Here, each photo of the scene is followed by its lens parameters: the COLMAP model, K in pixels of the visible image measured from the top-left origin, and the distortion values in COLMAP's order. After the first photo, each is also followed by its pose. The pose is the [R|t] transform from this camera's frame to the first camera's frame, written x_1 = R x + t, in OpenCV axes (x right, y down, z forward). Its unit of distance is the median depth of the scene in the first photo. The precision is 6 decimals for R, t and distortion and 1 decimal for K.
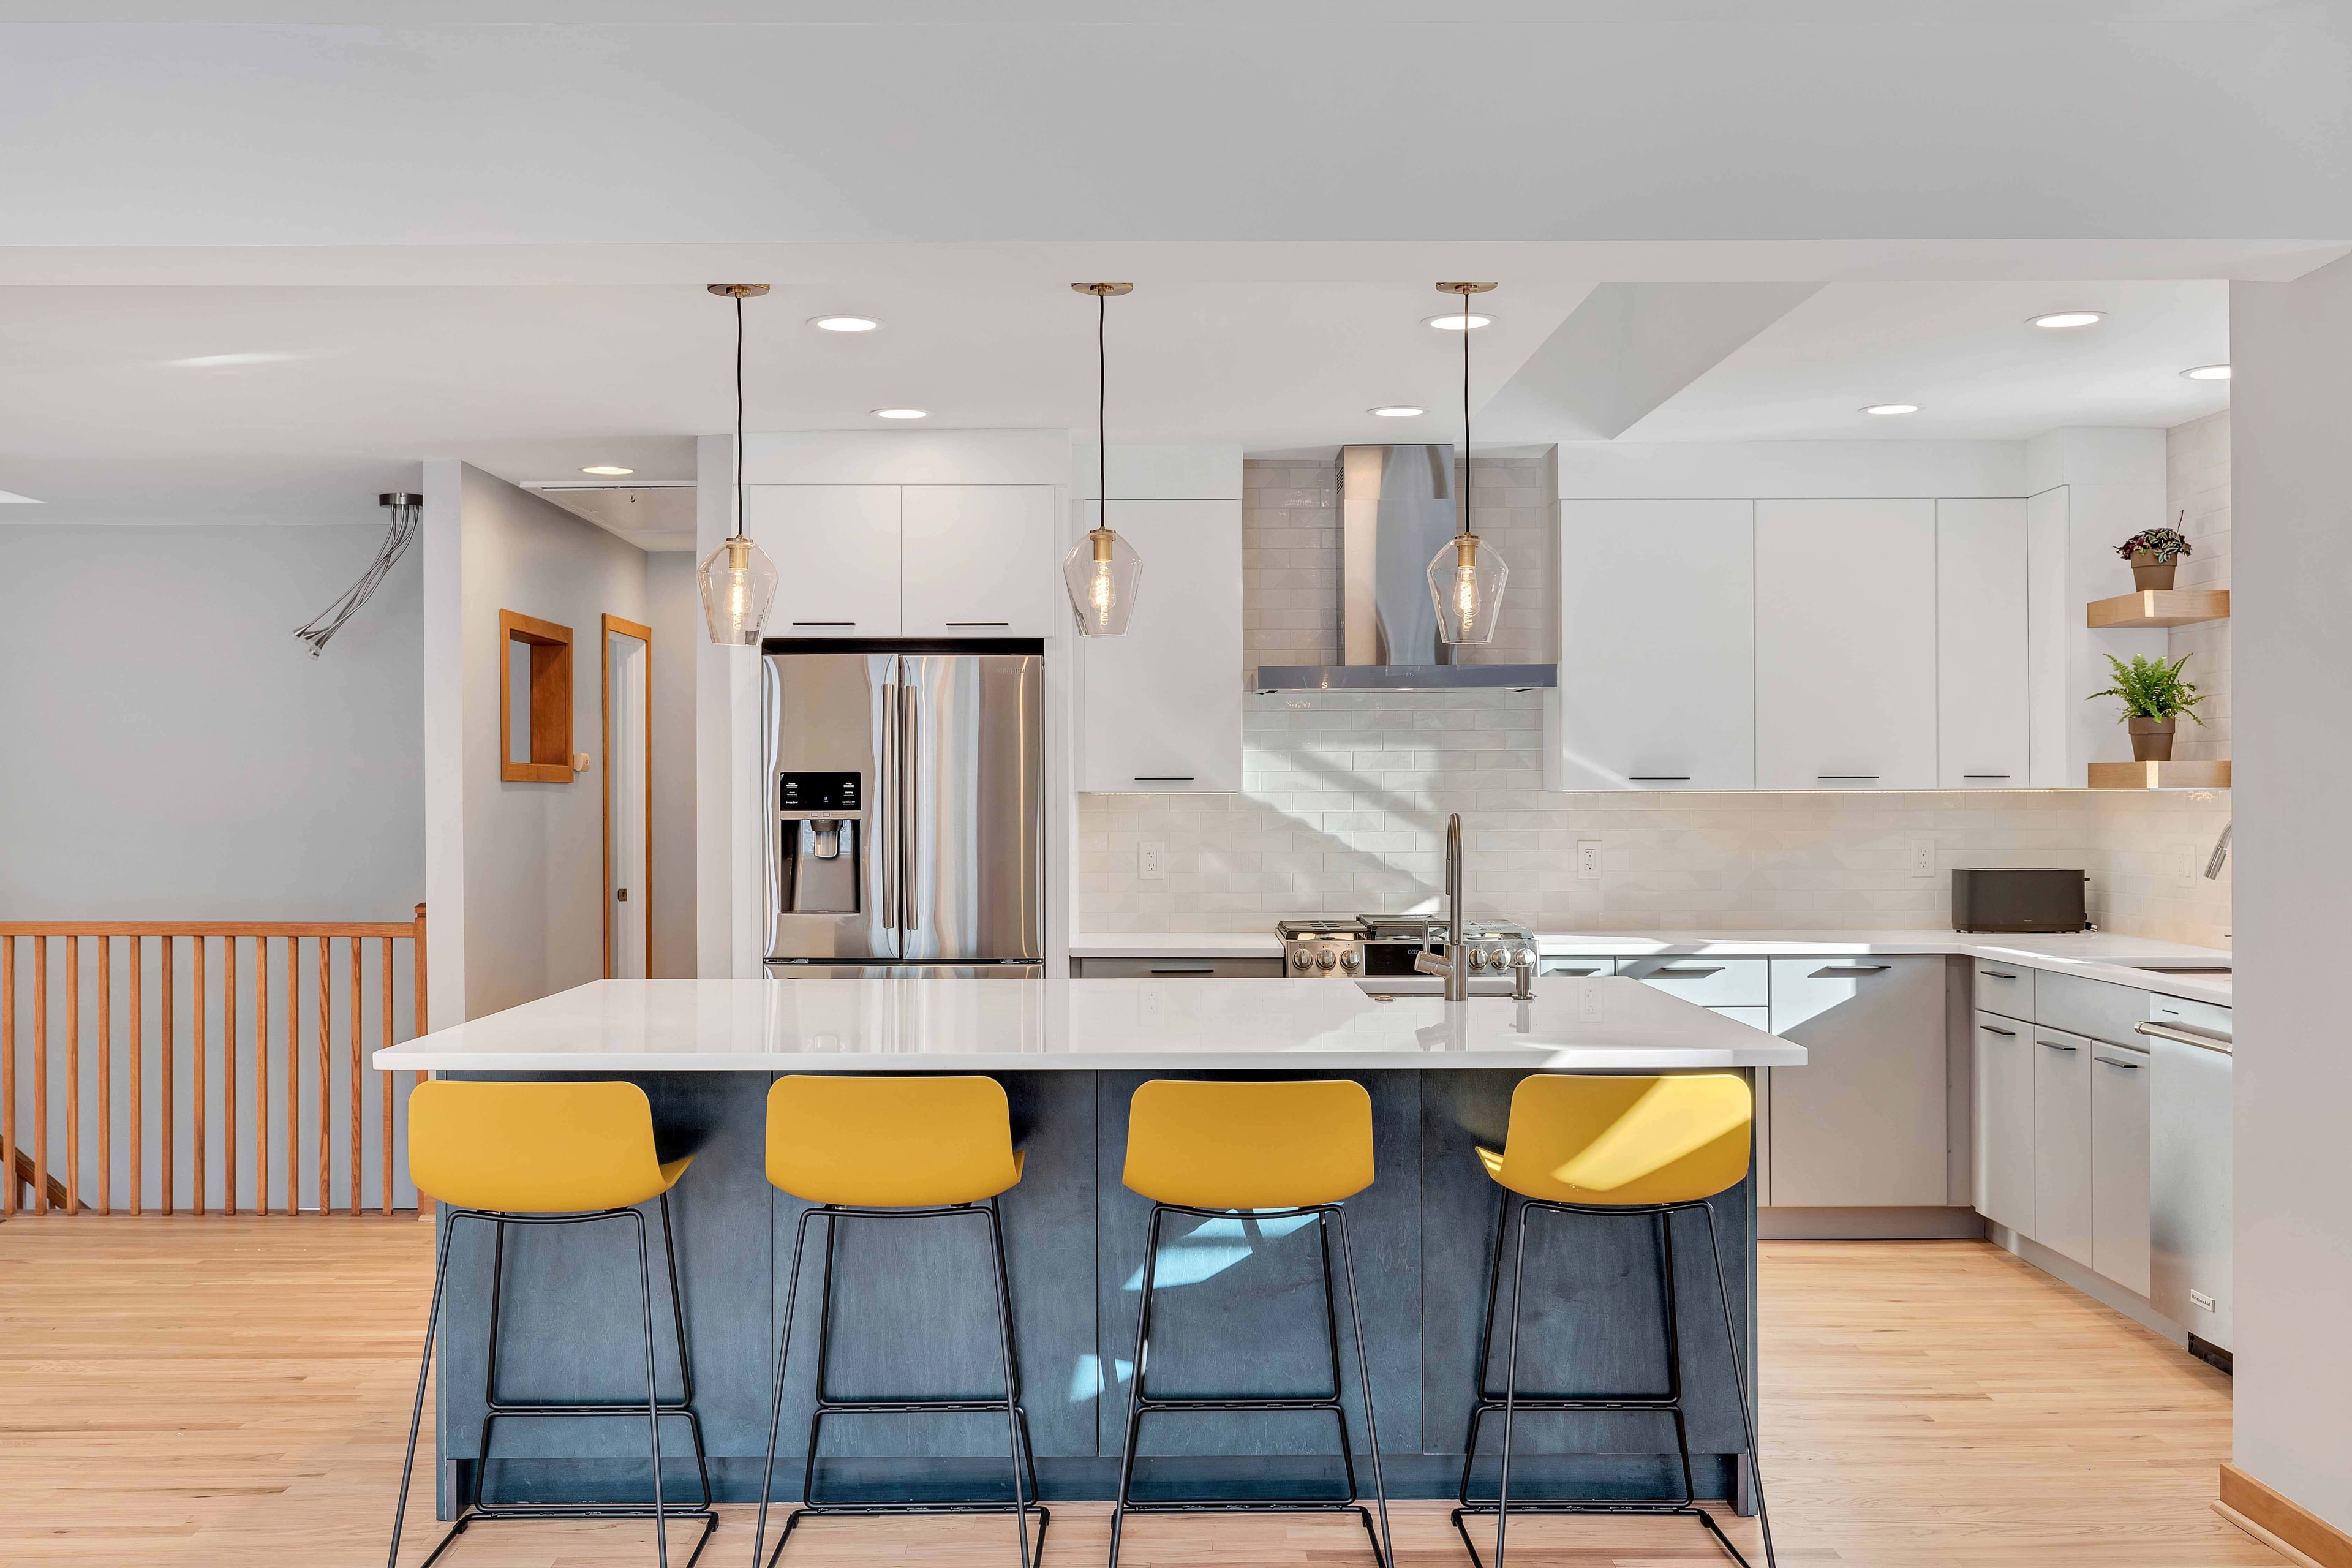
lens RADIAL K [[2279.1, 0, 1164.0], [0, 2279.1, 794.2], [0, 0, 1]] dist [0.006668, 0.000000]
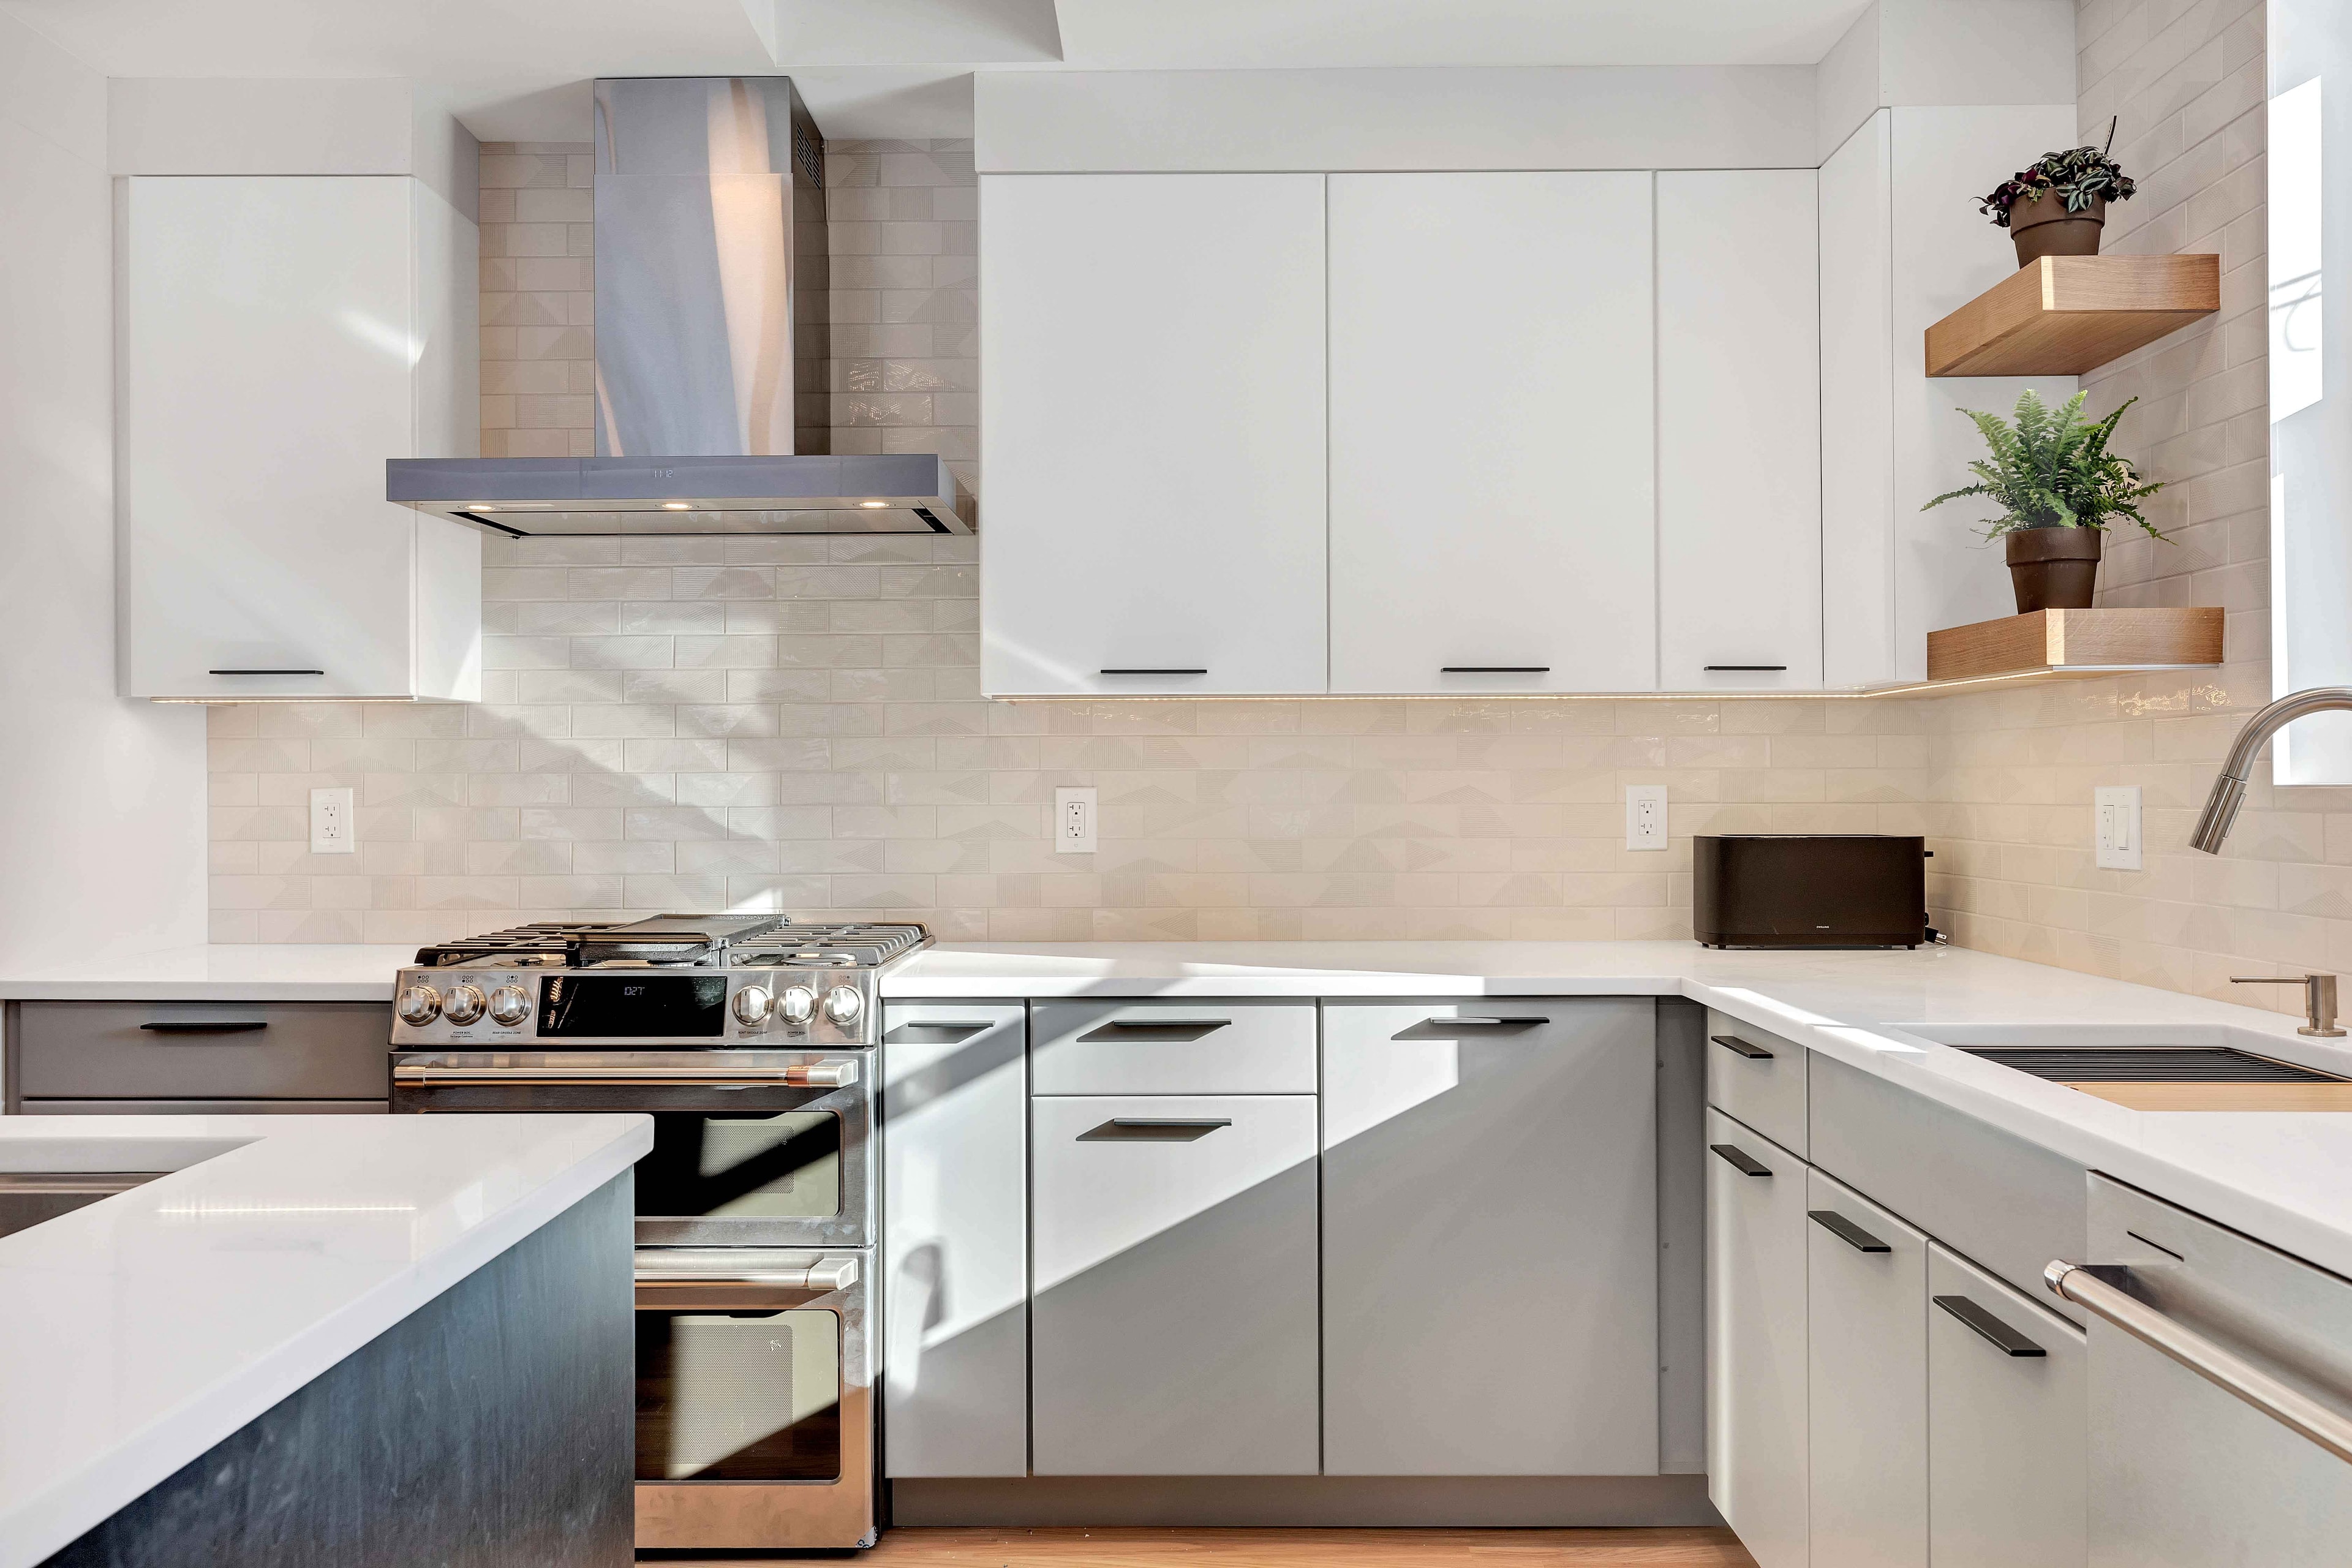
lens RADIAL K [[1807.6, 0, 1186.5], [0, 1807.6, 778.0], [0, 0, 1]] dist [0.014742, -0.022654]
pose [[0.999917, 0.000379, -0.012841, 0.240086], [-0.000440, 0.999989, -0.004764, 0.021965], [0.012839, 0.004770, 0.999906, 0.581505]]
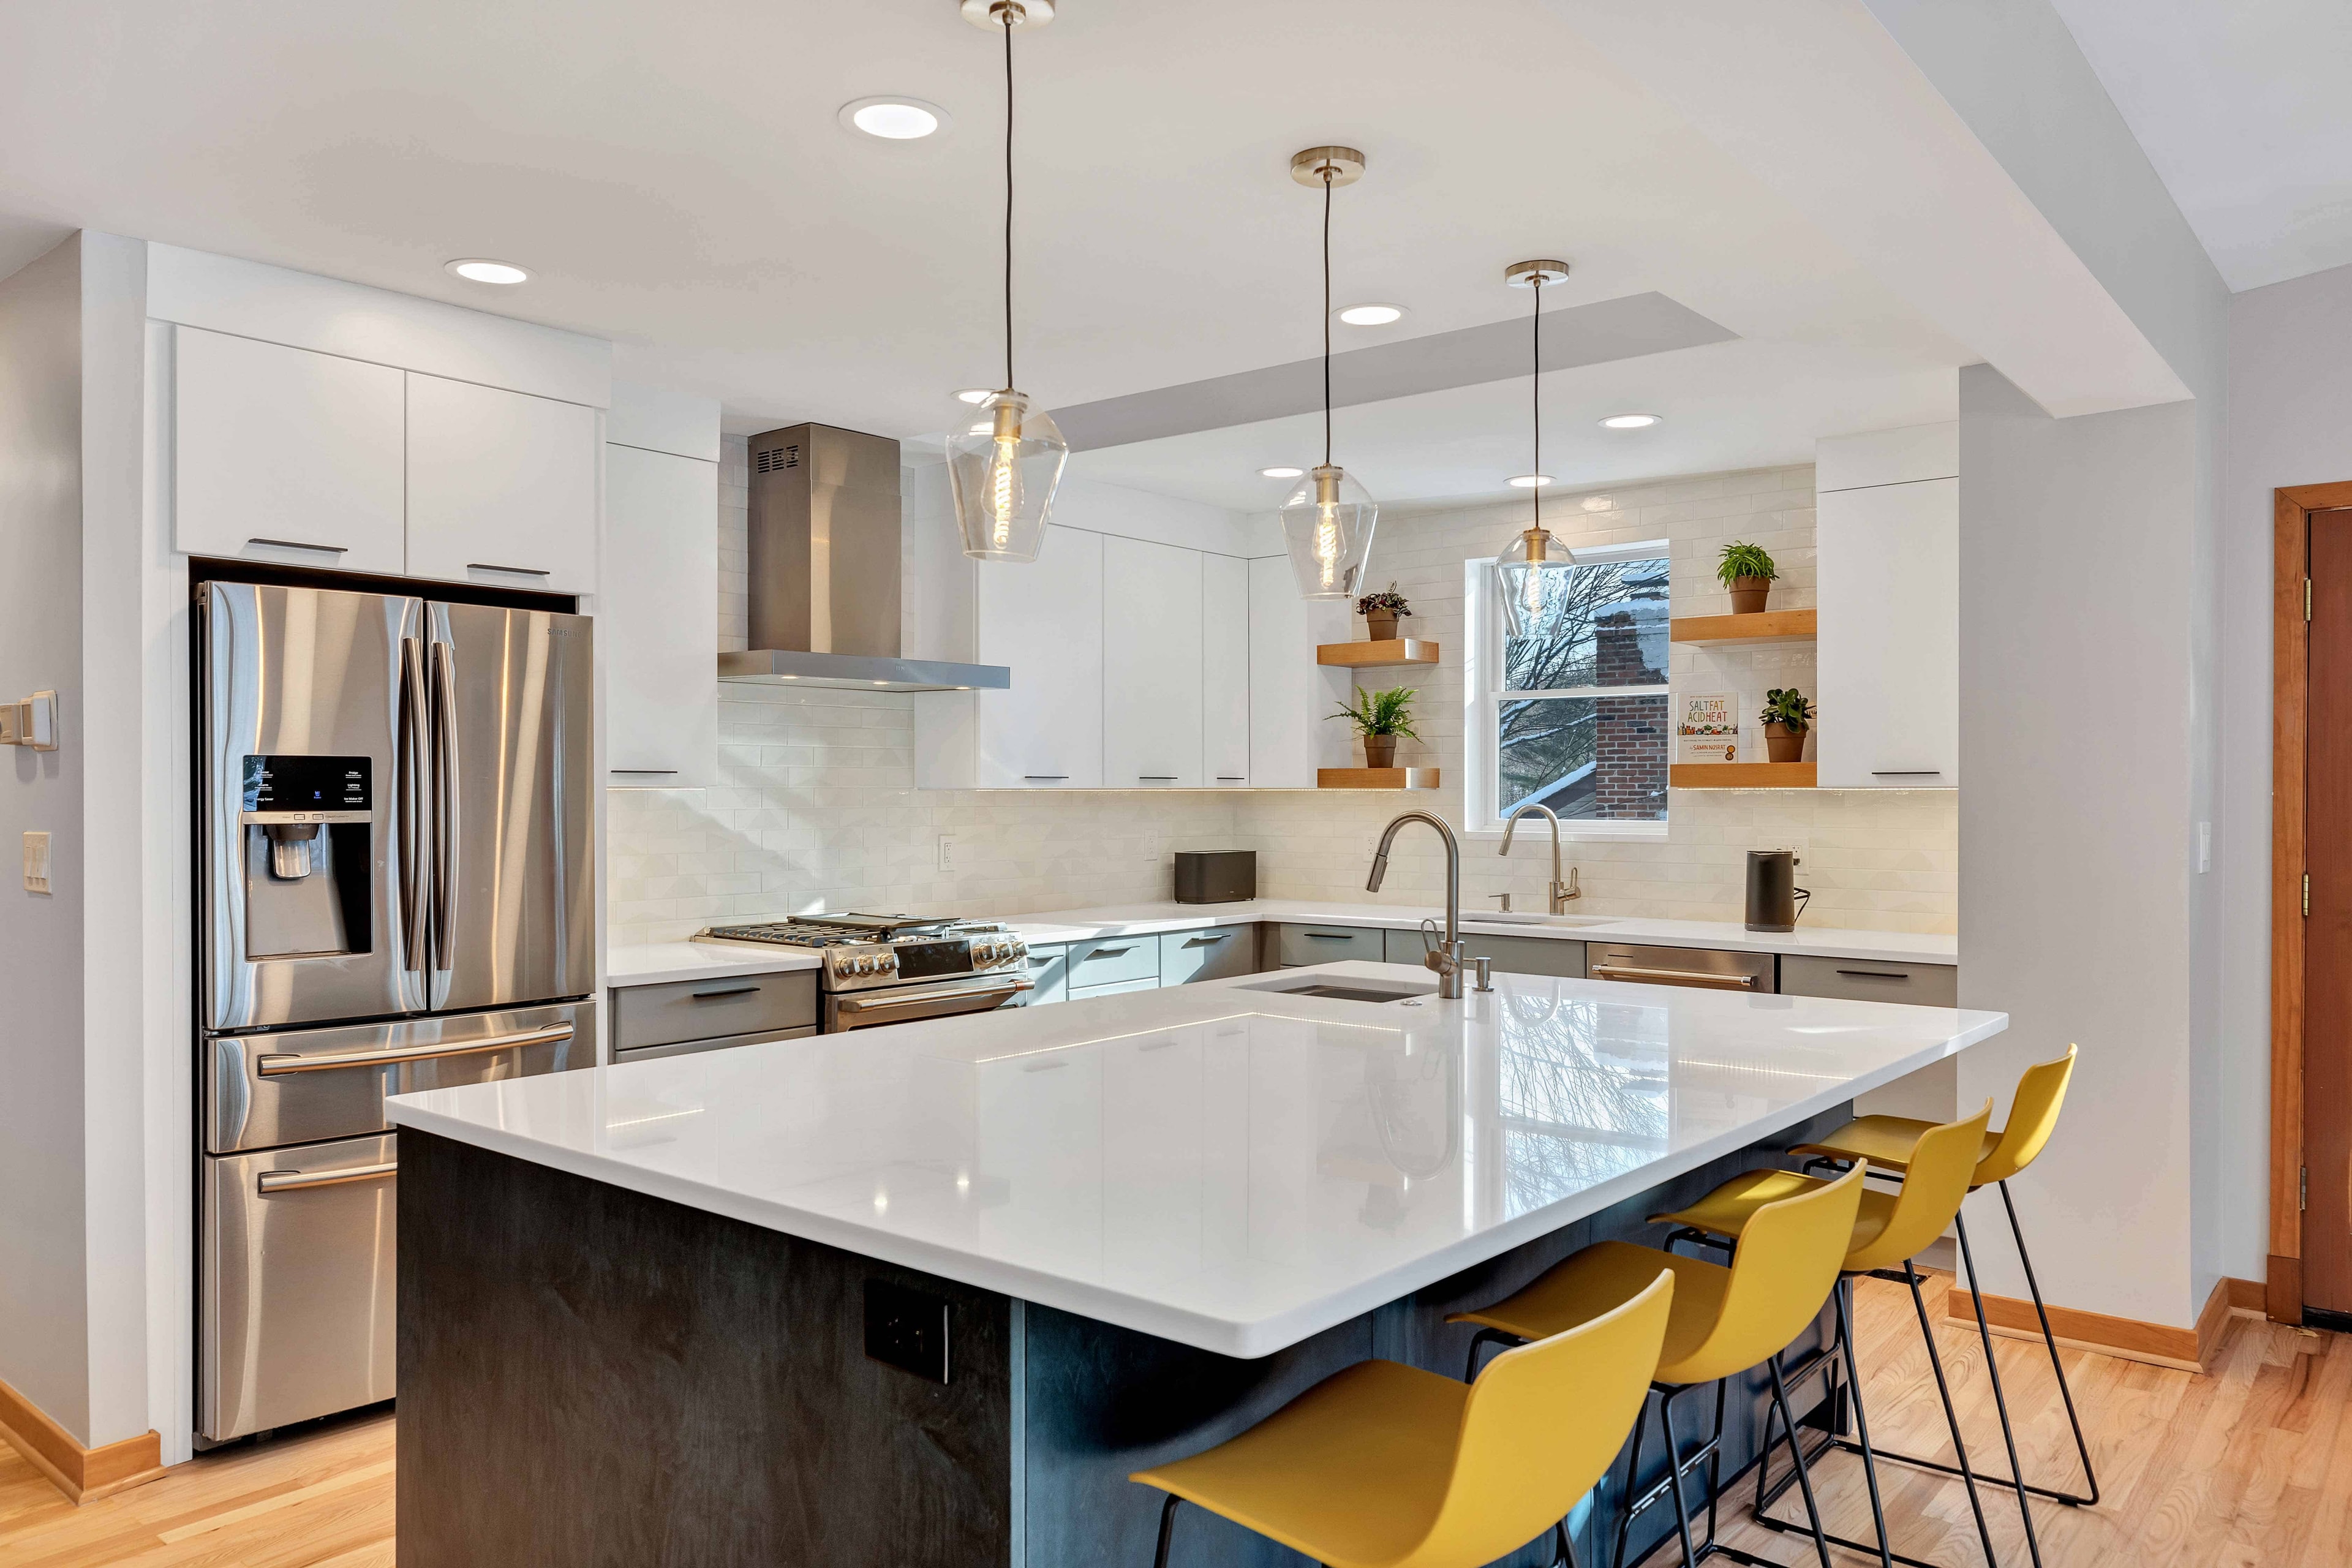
lens RADIAL K [[1646.9, 0, 1186.8], [0, 1646.9, 801.8], [0, 0, 1]] dist [0.003459, -0.001474]
pose [[0.641049, -0.001537, 0.767498, -0.360553], [-0.002302, 0.999990, 0.003925, 0.001765], [-0.767497, -0.004283, 0.641039, 0.459168]]
